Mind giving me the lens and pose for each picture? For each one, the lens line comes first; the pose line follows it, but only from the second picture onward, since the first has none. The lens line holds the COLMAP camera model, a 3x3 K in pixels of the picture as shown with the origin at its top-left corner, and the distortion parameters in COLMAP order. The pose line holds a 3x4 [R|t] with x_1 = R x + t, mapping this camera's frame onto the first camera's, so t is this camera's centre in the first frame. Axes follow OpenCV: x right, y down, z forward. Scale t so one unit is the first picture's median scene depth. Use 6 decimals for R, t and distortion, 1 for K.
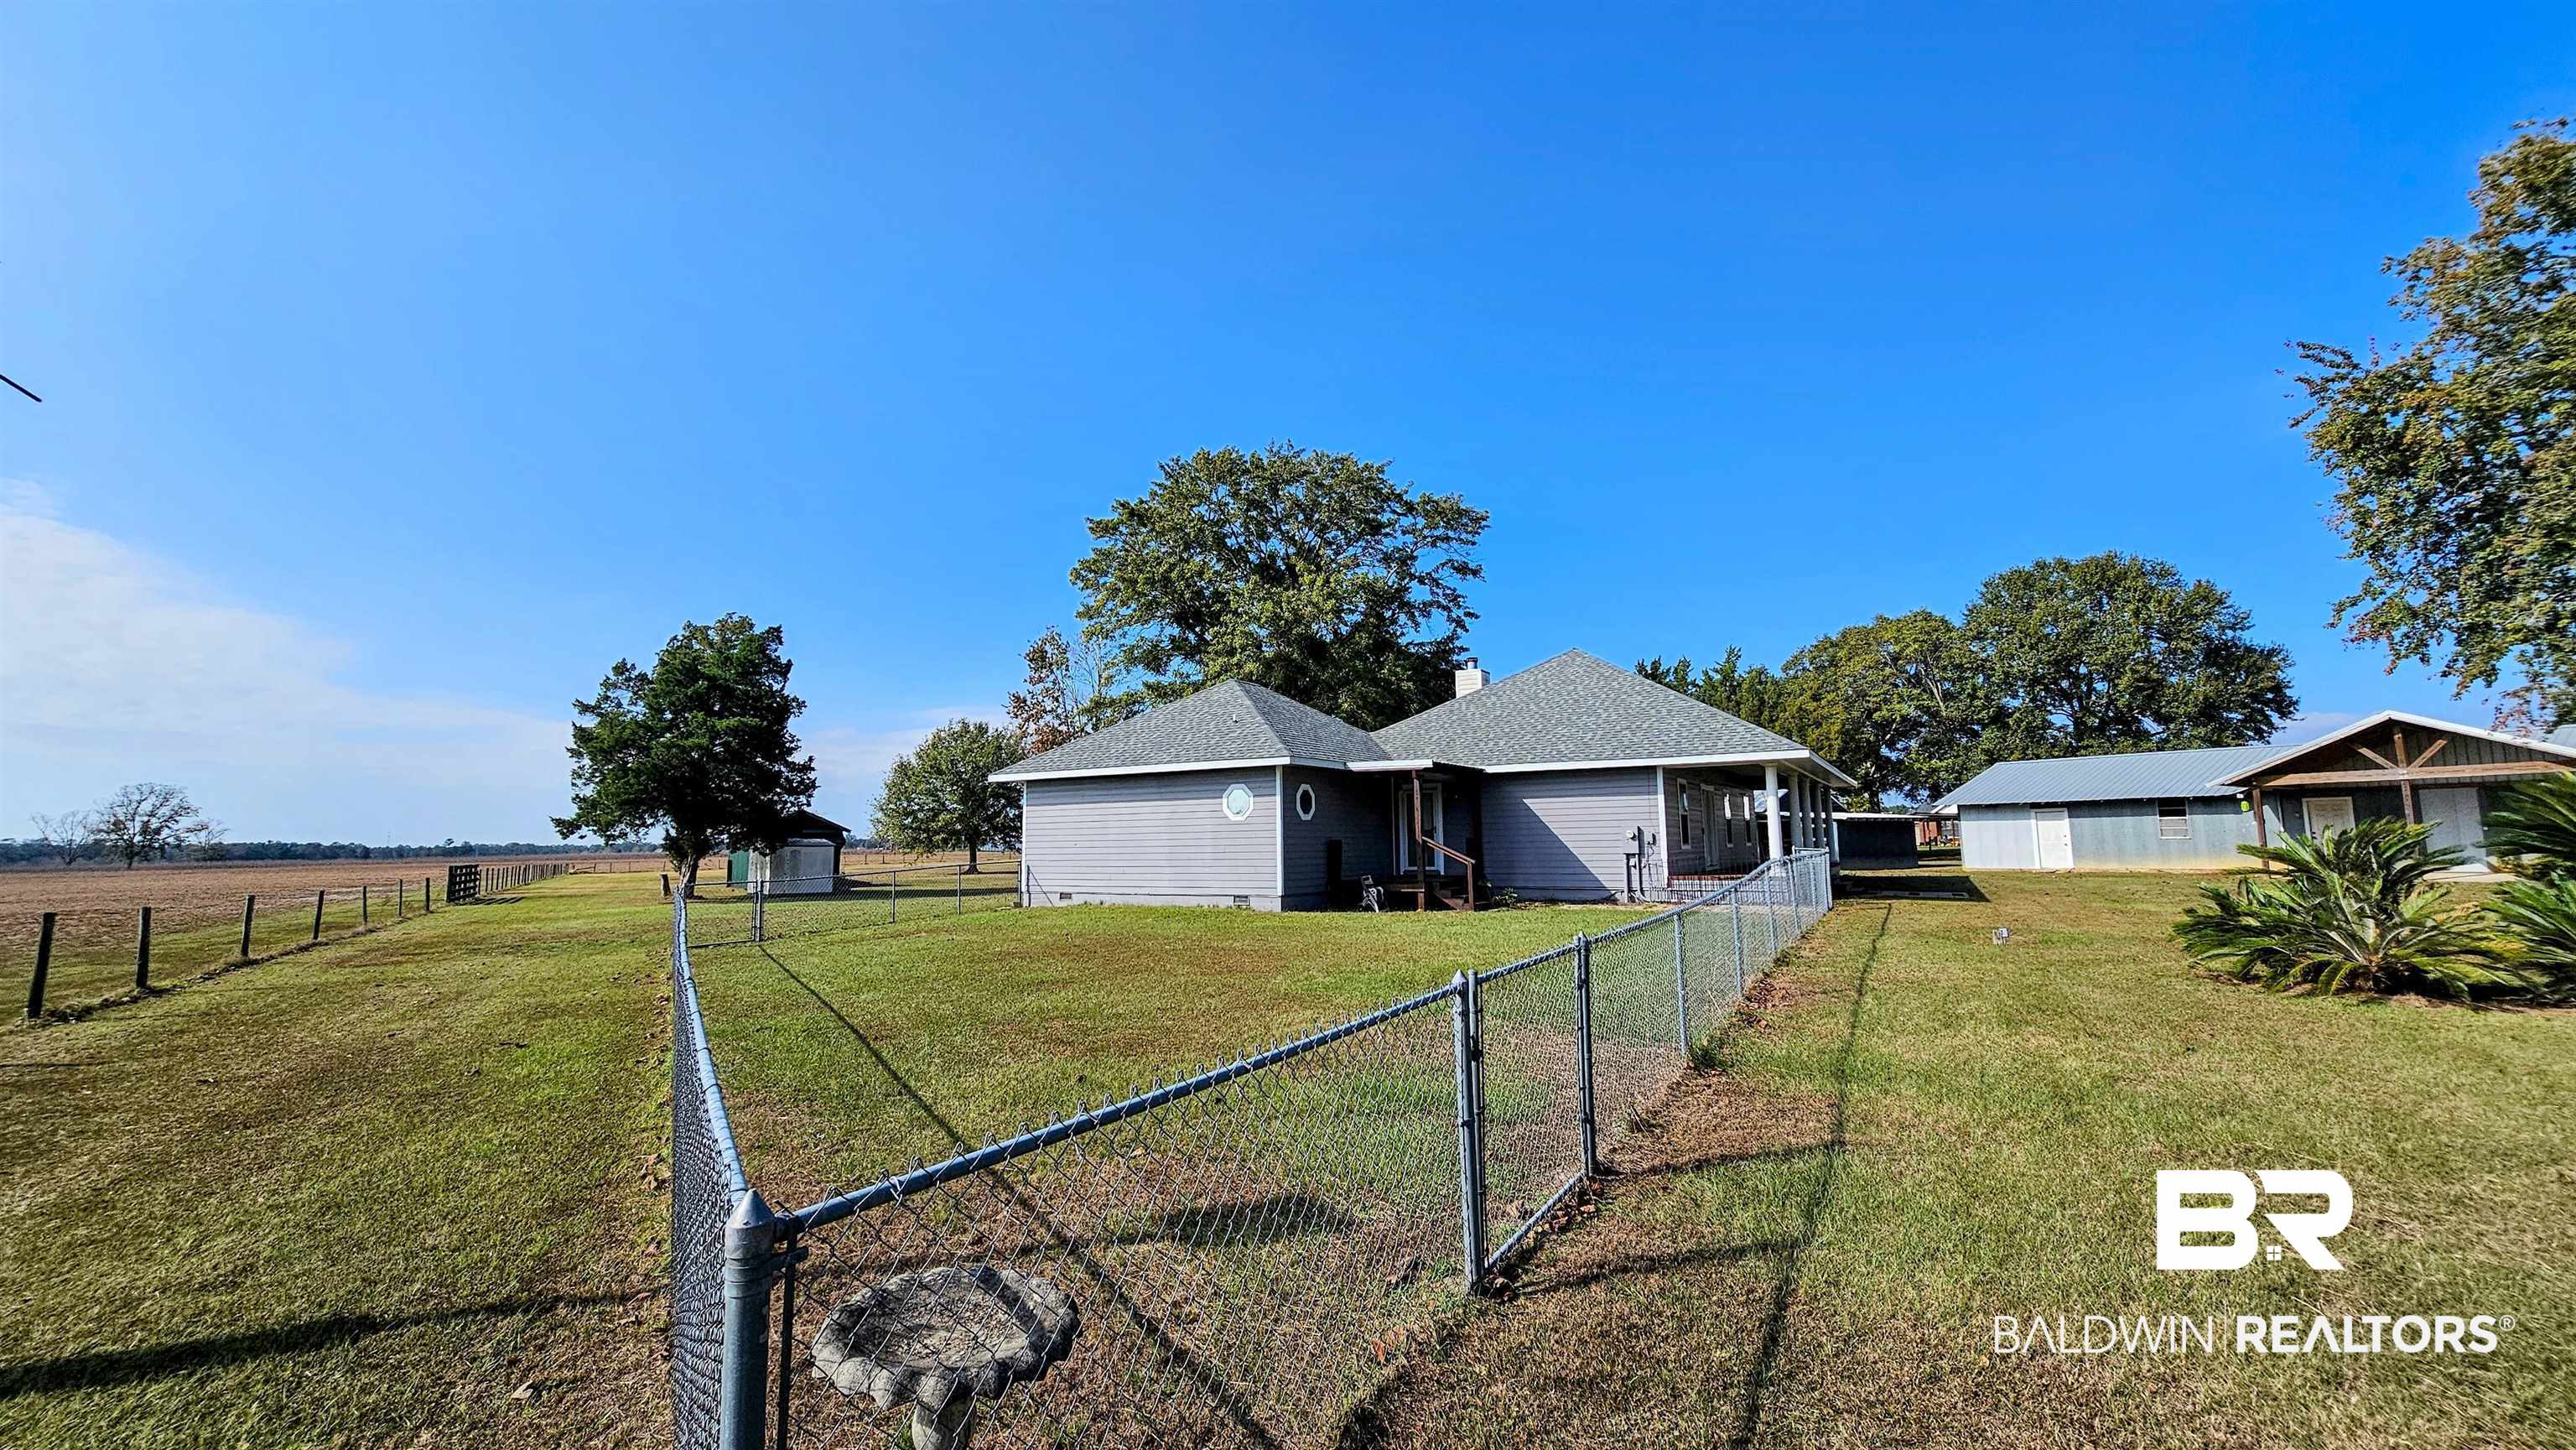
lens RADIAL K [[1055.0, 0, 1281.7], [0, 1055.0, 714.5], [0, 0, 1]] dist [-0.002816, 0.000724]
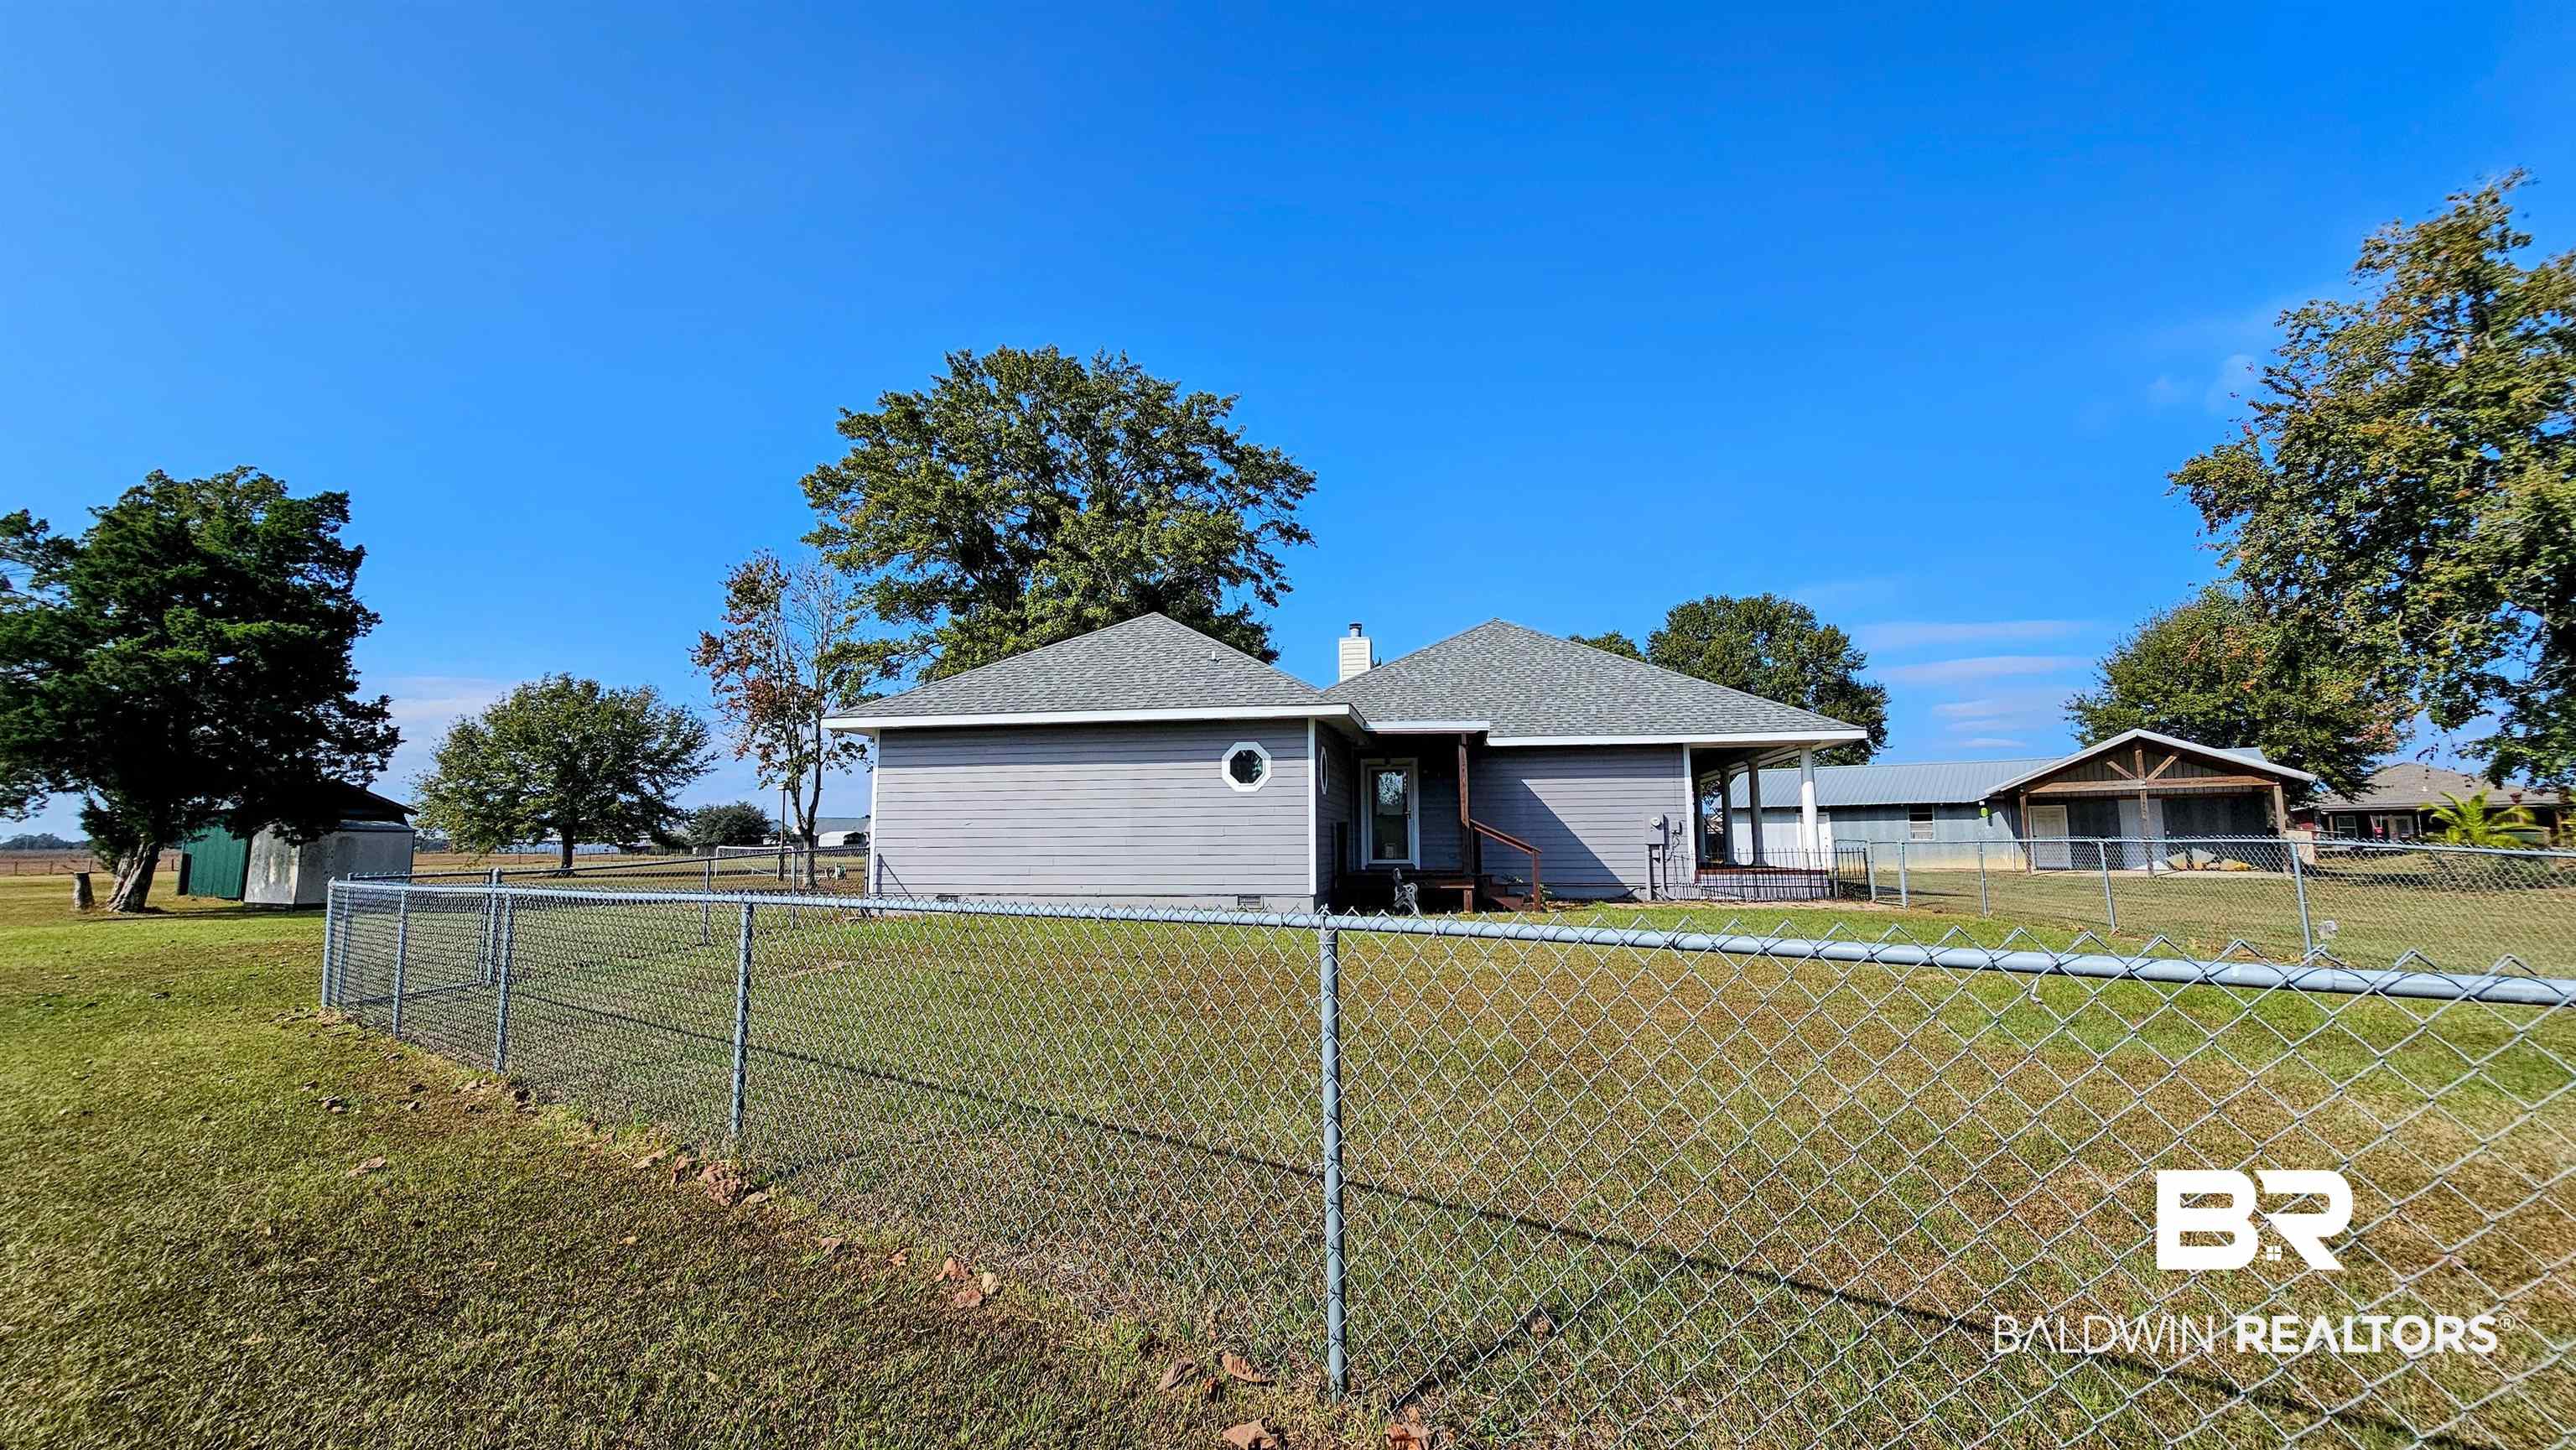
lens RADIAL K [[1055.0, 0, 1281.7], [0, 1055.0, 714.5], [0, 0, 1]] dist [-0.002816, 0.000724]
pose [[0.931556, 0.054255, 0.359528, -0.164776], [-0.052008, 0.998520, -0.015926, 0.033746], [-0.359860, -0.003863, 0.932998, 0.184706]]
